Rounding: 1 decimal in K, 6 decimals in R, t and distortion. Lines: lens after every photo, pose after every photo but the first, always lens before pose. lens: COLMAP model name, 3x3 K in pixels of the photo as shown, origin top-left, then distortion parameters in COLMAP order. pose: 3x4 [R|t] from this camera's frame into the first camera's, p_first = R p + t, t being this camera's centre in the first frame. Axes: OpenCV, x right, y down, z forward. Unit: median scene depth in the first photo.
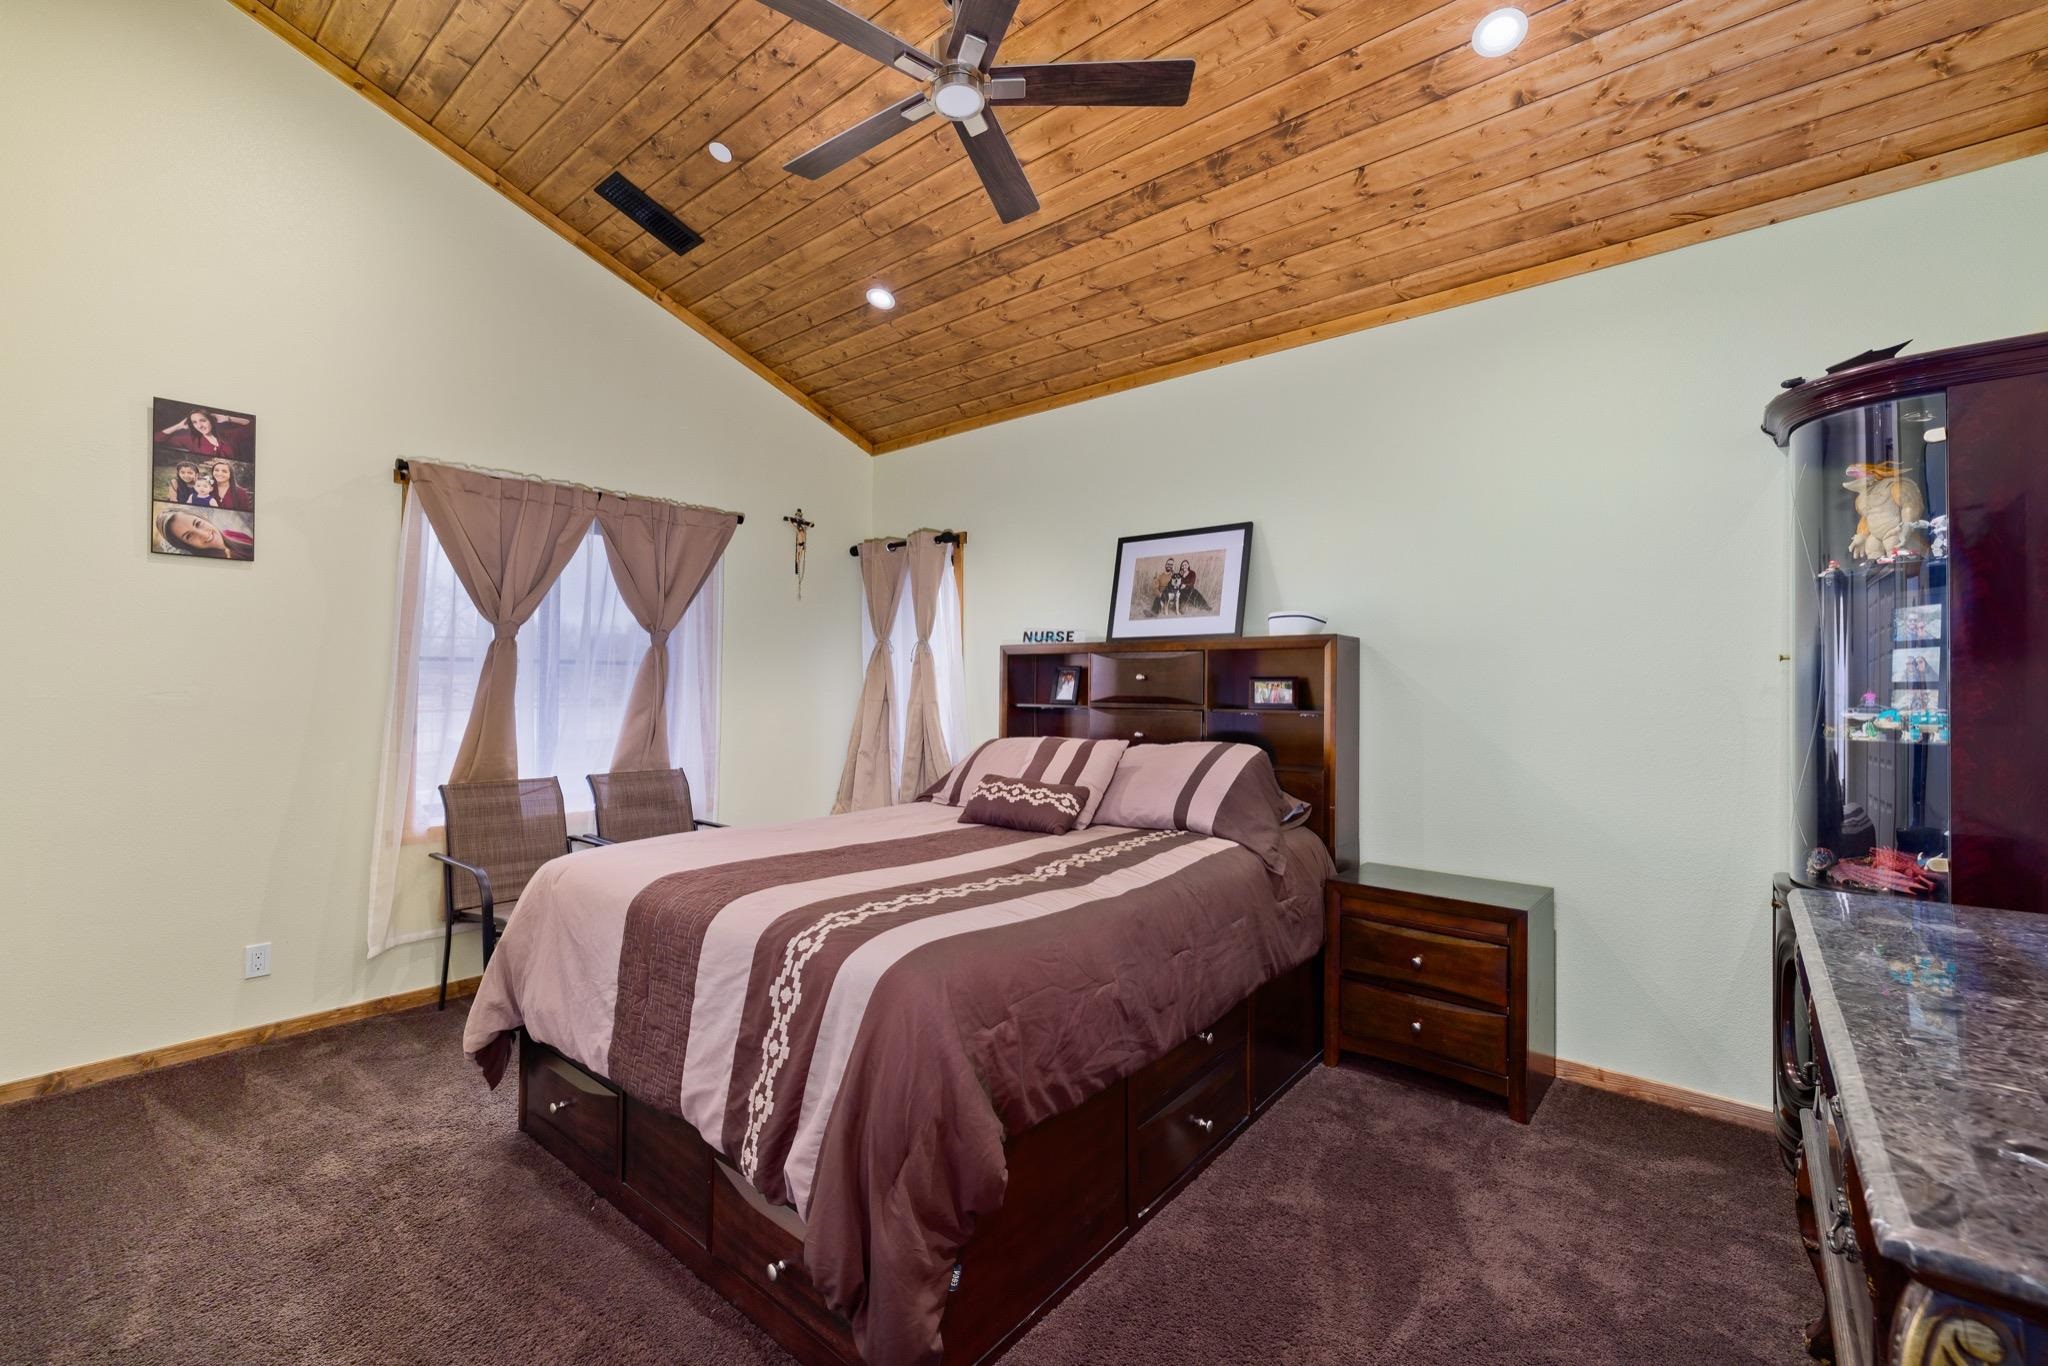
lens RADIAL K [[873.7, 0, 1024.2], [0, 873.7, 692.8], [0, 0, 1]] dist [-0.004770, -0.000142]
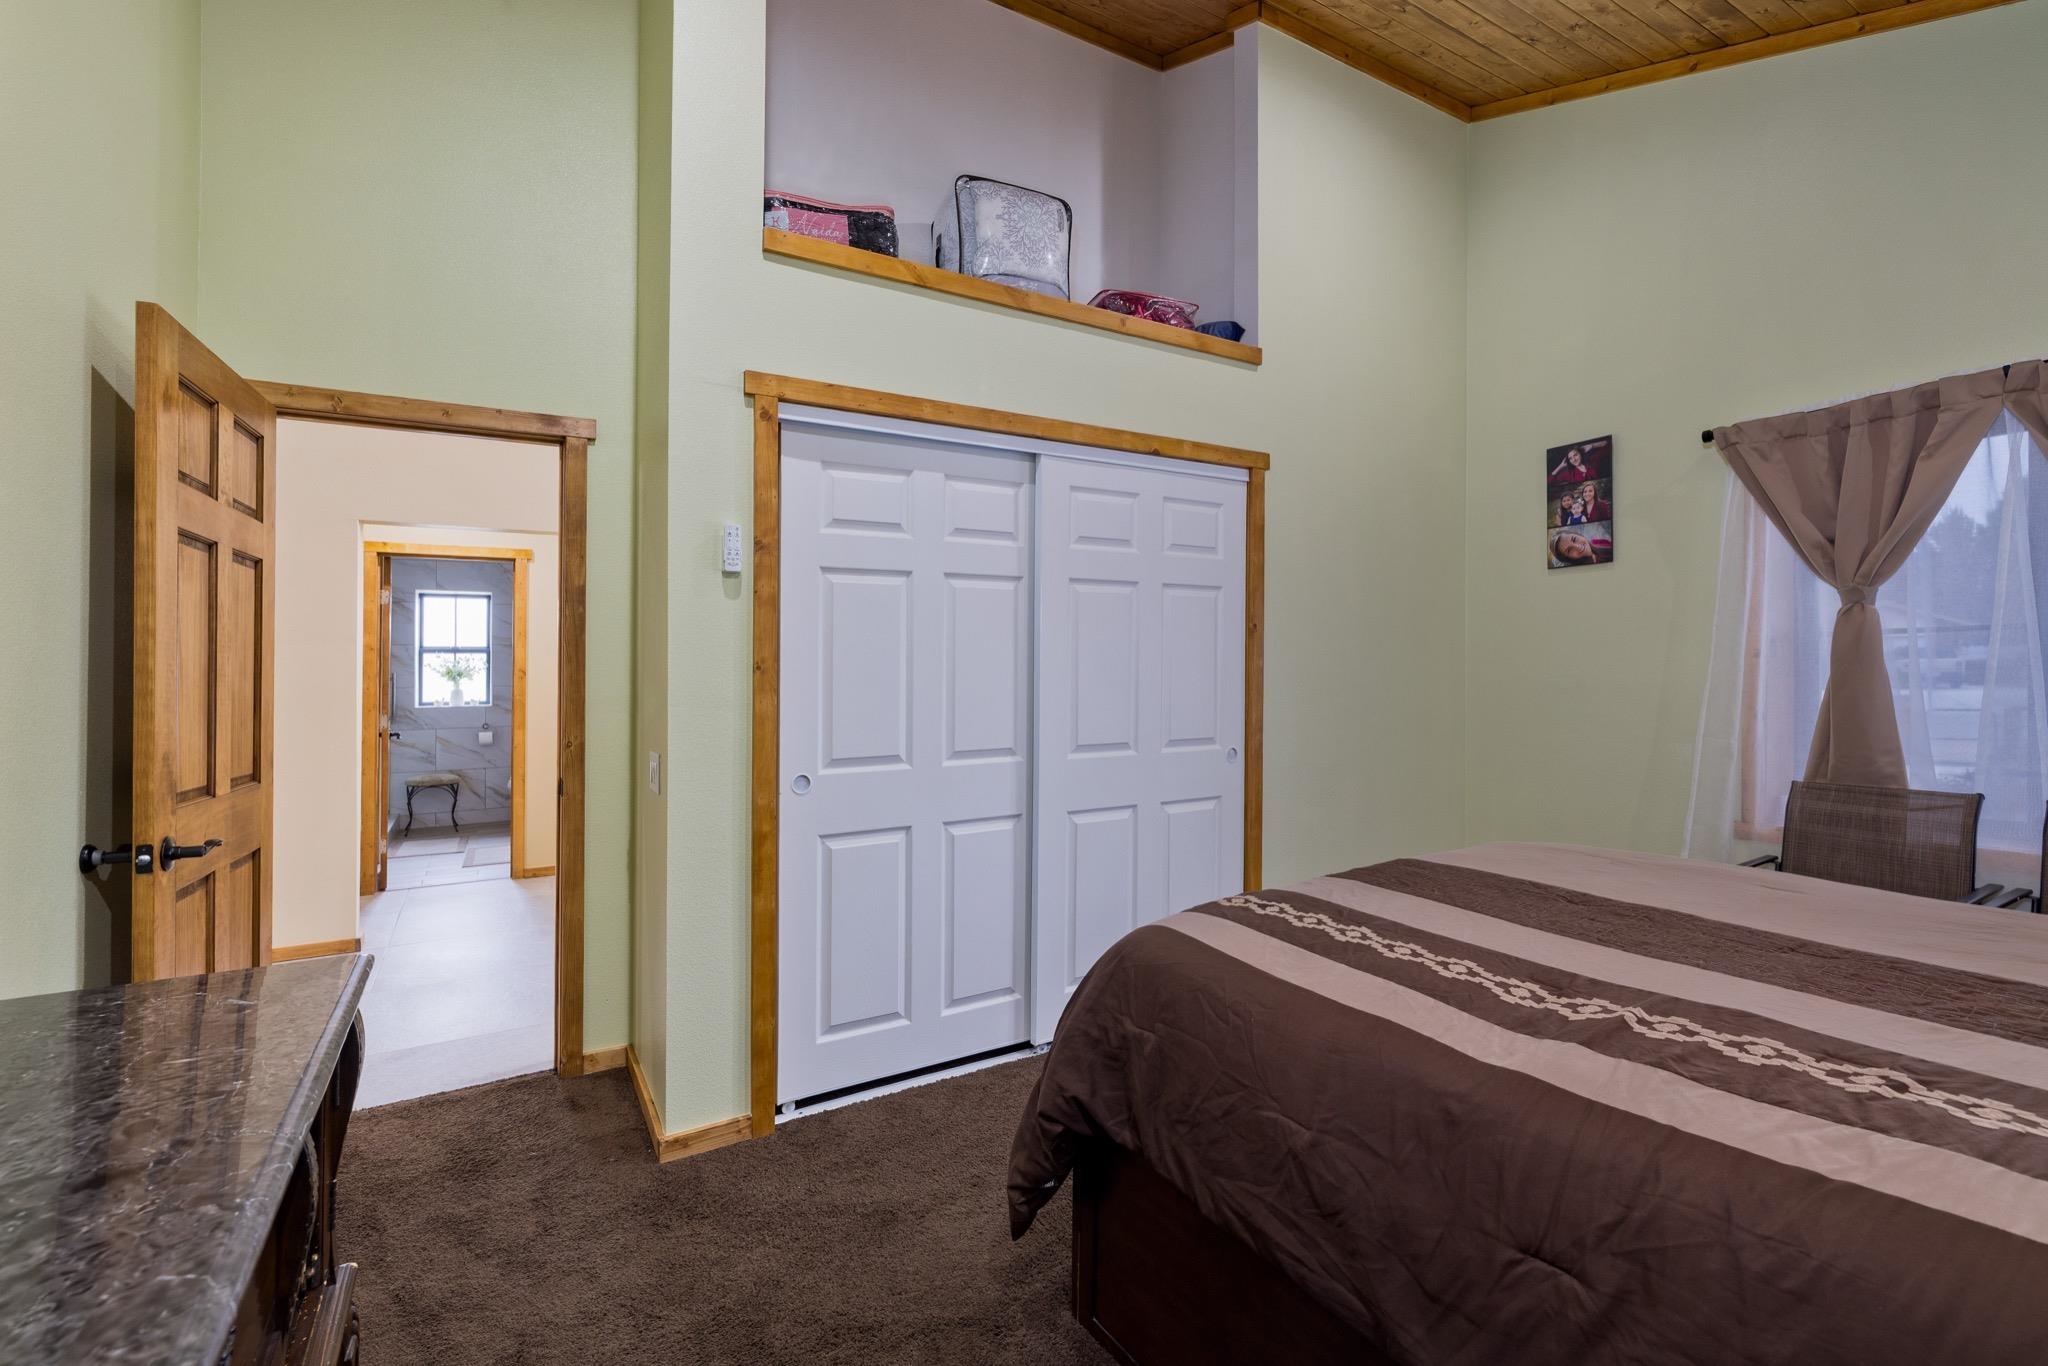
lens RADIAL K [[873.7, 0, 979.1], [0, 873.7, 671.5], [0, 0, 1]] dist [-0.004770, -0.000142]
pose [[-0.365456, -0.005627, -0.930812, 0.508490], [0.005160, 0.999954, -0.008071, -0.000584], [0.930814, -0.007752, -0.365410, 0.657465]]
